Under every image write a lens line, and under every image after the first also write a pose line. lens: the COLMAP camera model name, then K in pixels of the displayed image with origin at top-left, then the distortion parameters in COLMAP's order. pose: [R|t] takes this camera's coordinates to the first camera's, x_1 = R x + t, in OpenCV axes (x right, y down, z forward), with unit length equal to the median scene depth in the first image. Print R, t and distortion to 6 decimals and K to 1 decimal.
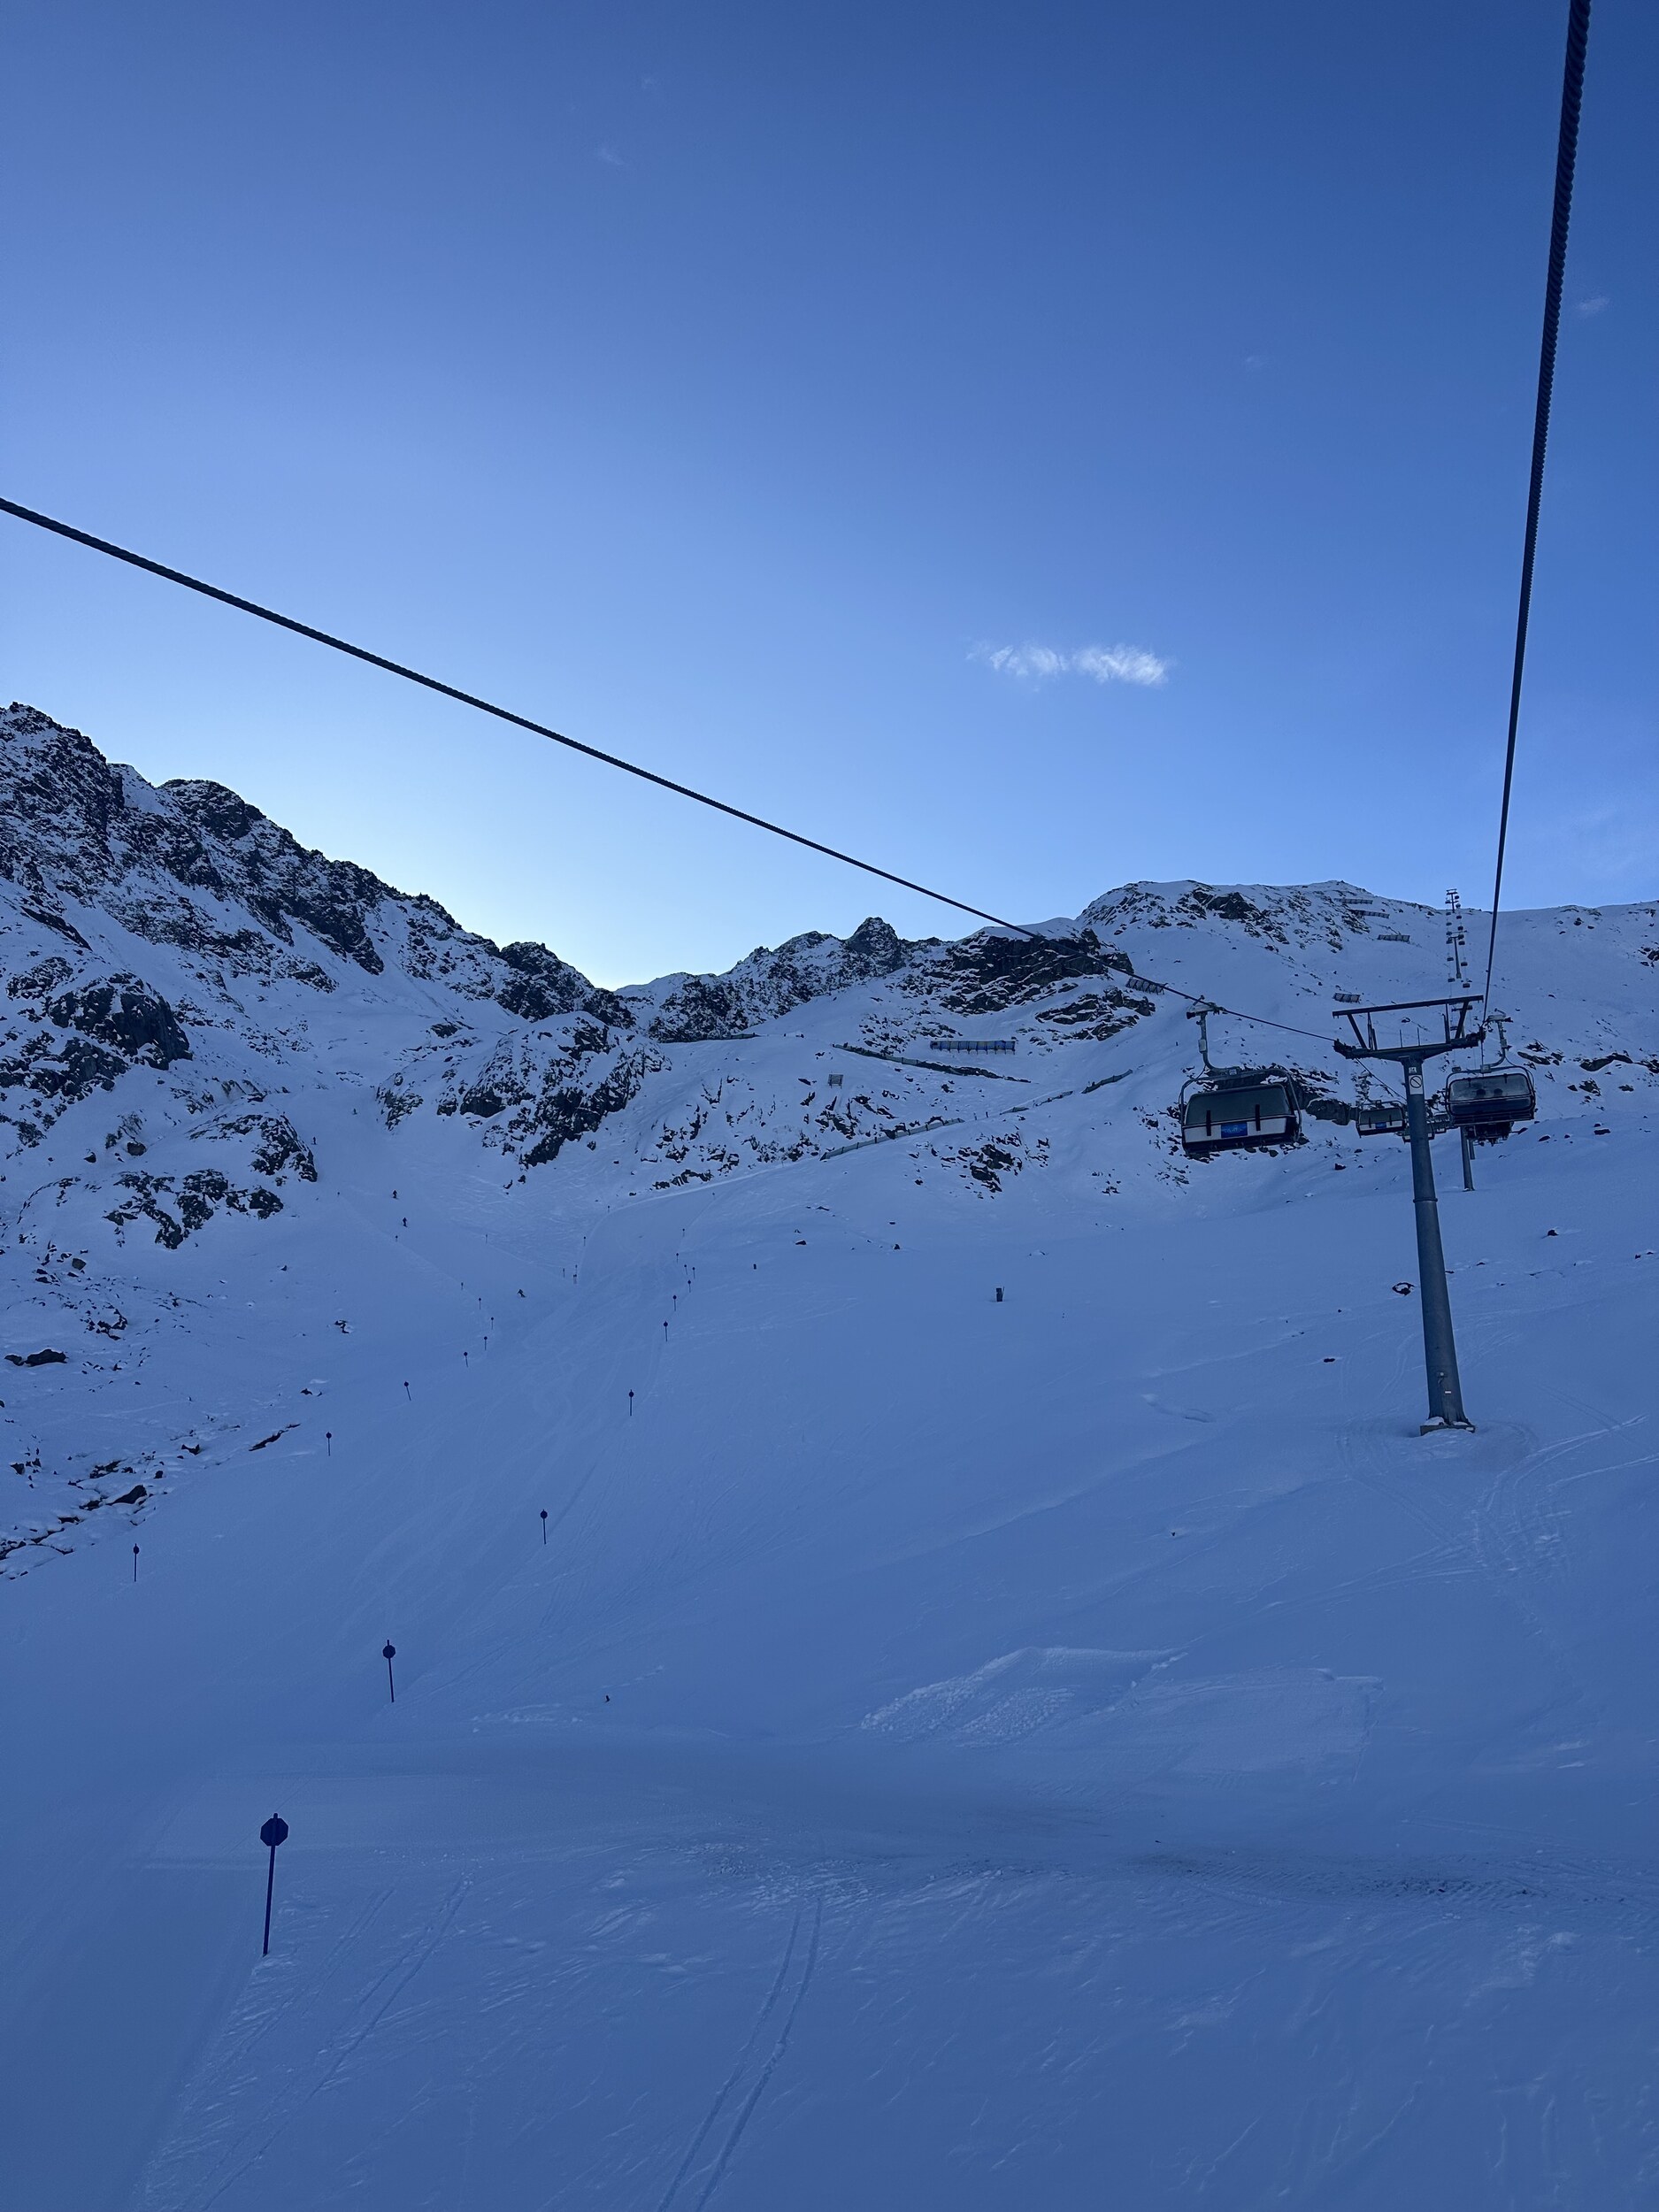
lens RADIAL K [[1529.3, 0, 822.5], [0, 1529.3, 1117.7], [0, 0, 1]] dist [0.081182, -0.013109]
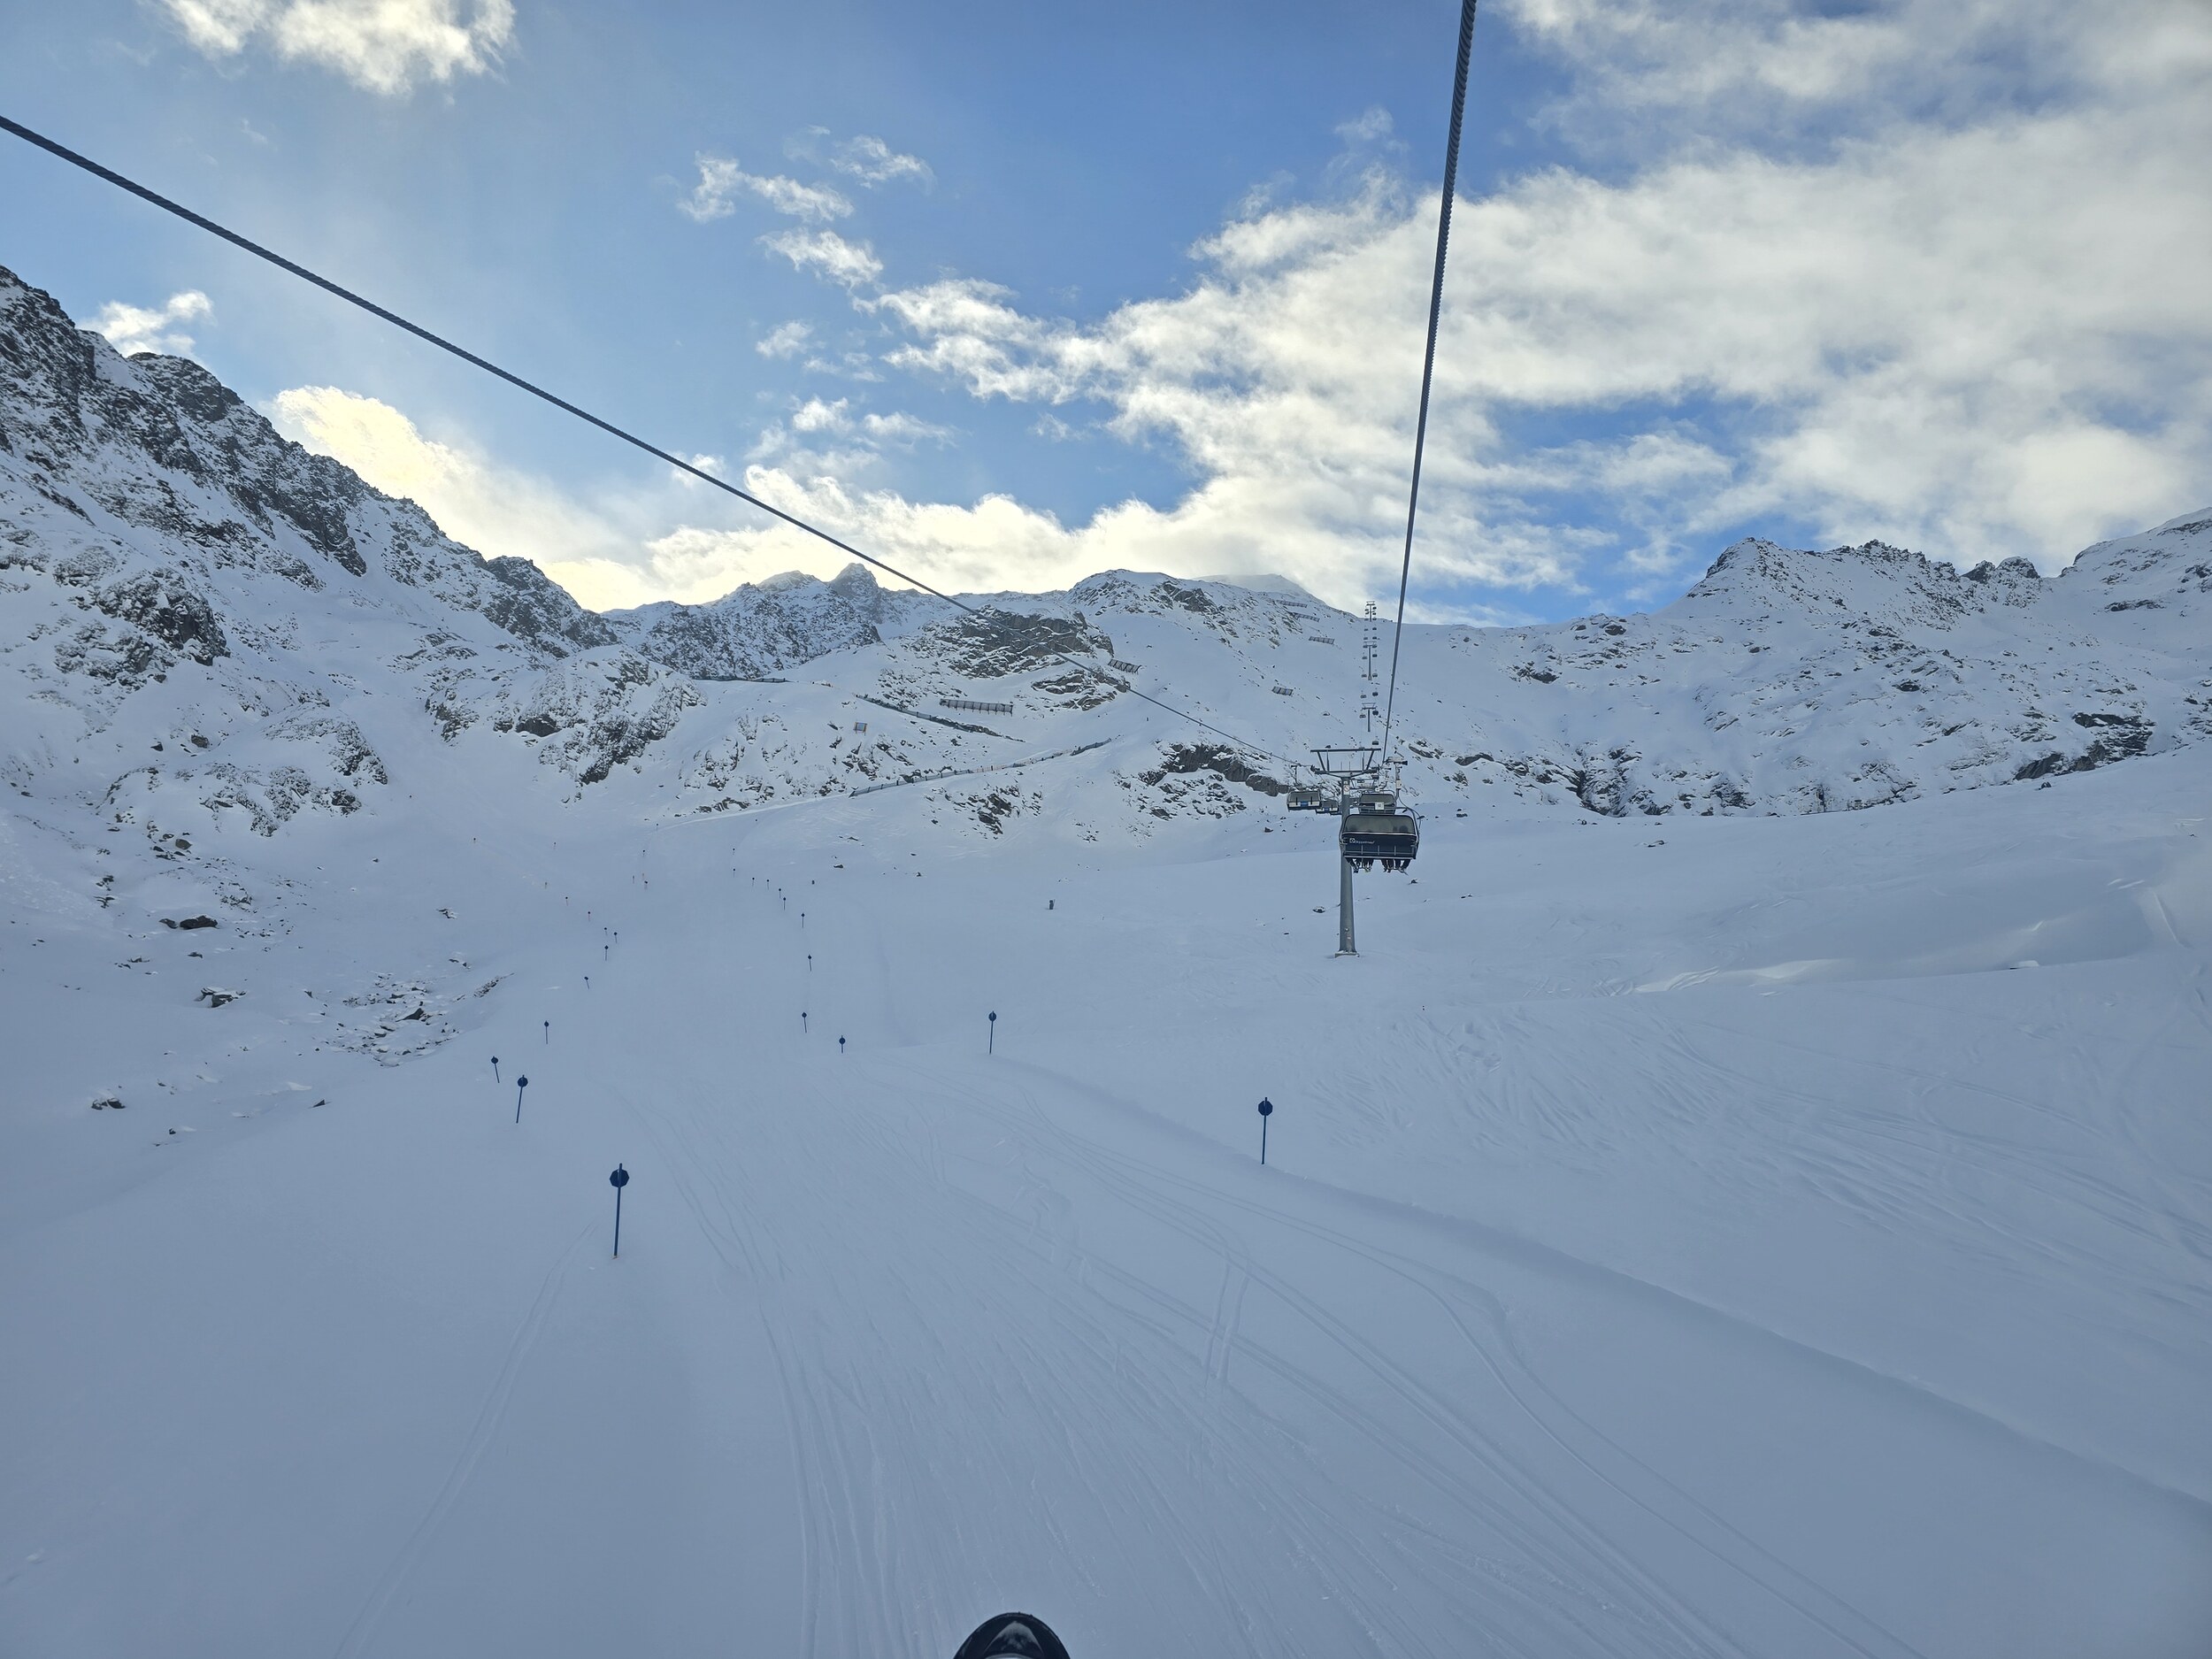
lens RADIAL K [[1551.2, 0, 1104.0], [0, 1551.2, 842.5], [0, 0, 1]] dist [0.038240, -0.004247]
pose [[0.971851, 0.062209, 0.227236, -0.053278], [-0.074207, 0.996243, 0.044635, -0.003304], [-0.223605, -0.060241, 0.972816, -0.126674]]
